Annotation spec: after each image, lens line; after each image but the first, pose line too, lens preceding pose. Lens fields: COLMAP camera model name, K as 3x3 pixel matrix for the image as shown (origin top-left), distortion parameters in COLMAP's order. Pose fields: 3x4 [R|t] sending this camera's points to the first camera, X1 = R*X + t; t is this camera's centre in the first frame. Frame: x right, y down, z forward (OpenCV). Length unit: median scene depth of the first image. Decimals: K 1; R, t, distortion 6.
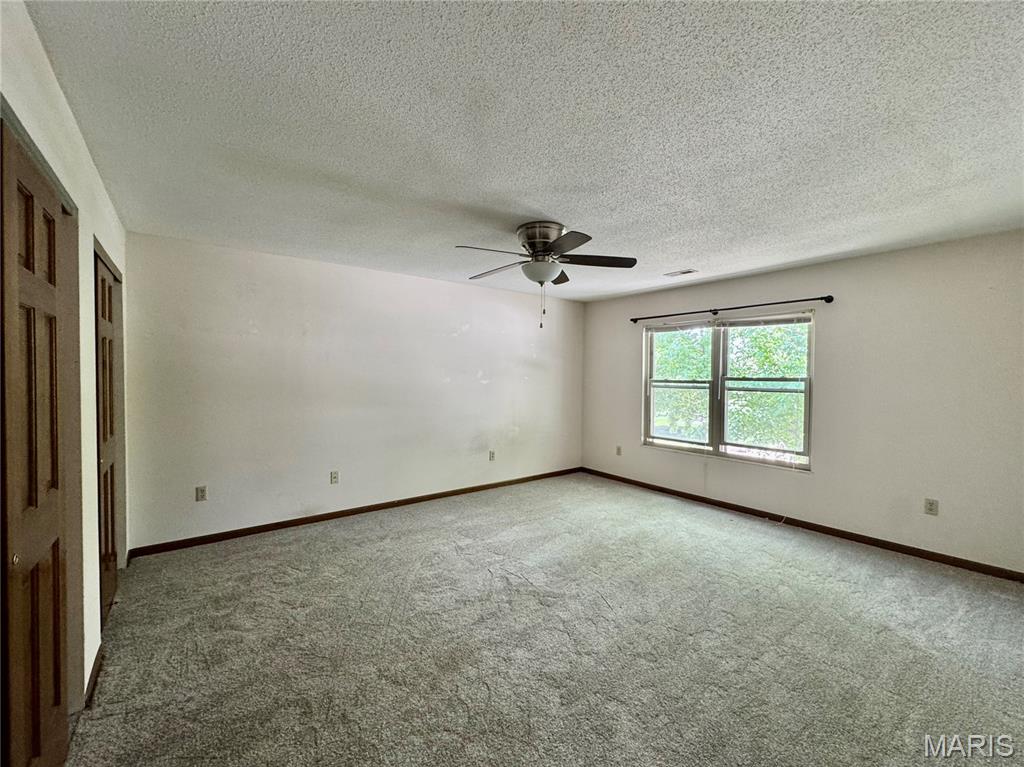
lens RADIAL K [[410.7, 0, 514.1], [0, 410.7, 384.5], [0, 0, 1]] dist [-0.000088, 0.000011]
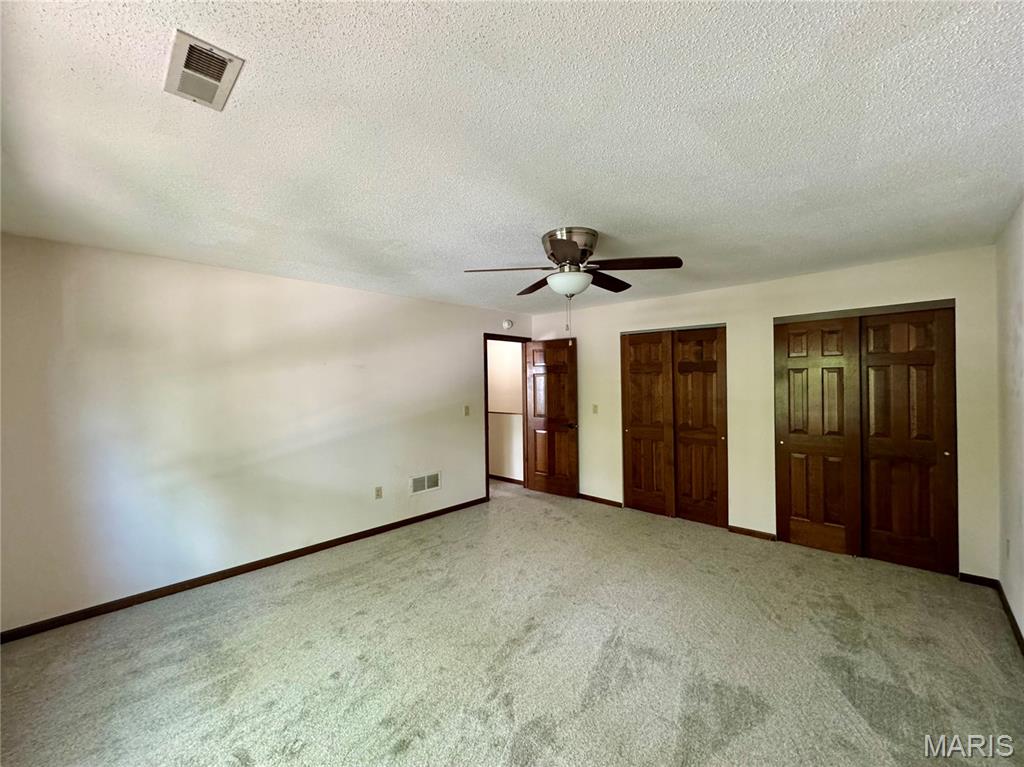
lens RADIAL K [[413.7, 0, 512.0], [0, 413.7, 383.5], [0, 0, 1]] dist [0.001503, 0.000133]
pose [[-0.986236, 0.010618, -0.165004, 0.274704], [0.005558, 0.999501, 0.031099, -0.071561], [0.165252, 0.029754, -0.985802, 1.551995]]
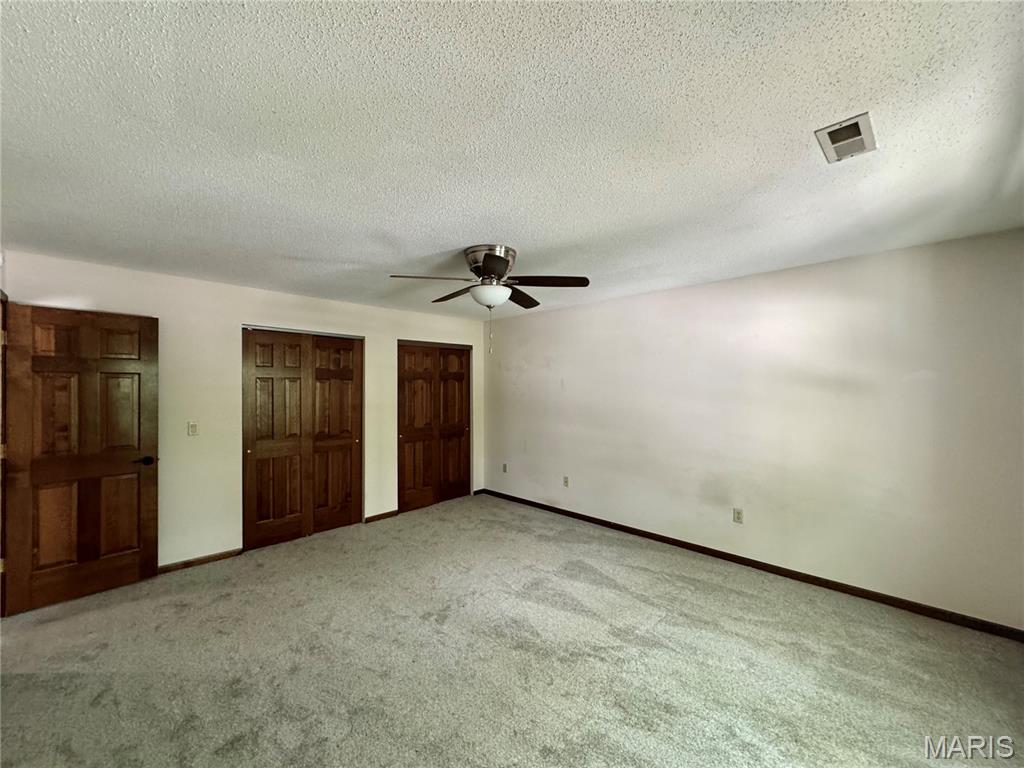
lens RADIAL K [[410.7, 0, 514.1], [0, 410.7, 385.0], [0, 0, 1]] dist [-0.000088, 0.000011]
pose [[0.153404, -0.010400, -0.988109, 0.846311], [-0.025339, 0.999574, -0.014455, -0.042421], [0.987839, 0.027255, 0.153075, 0.749263]]
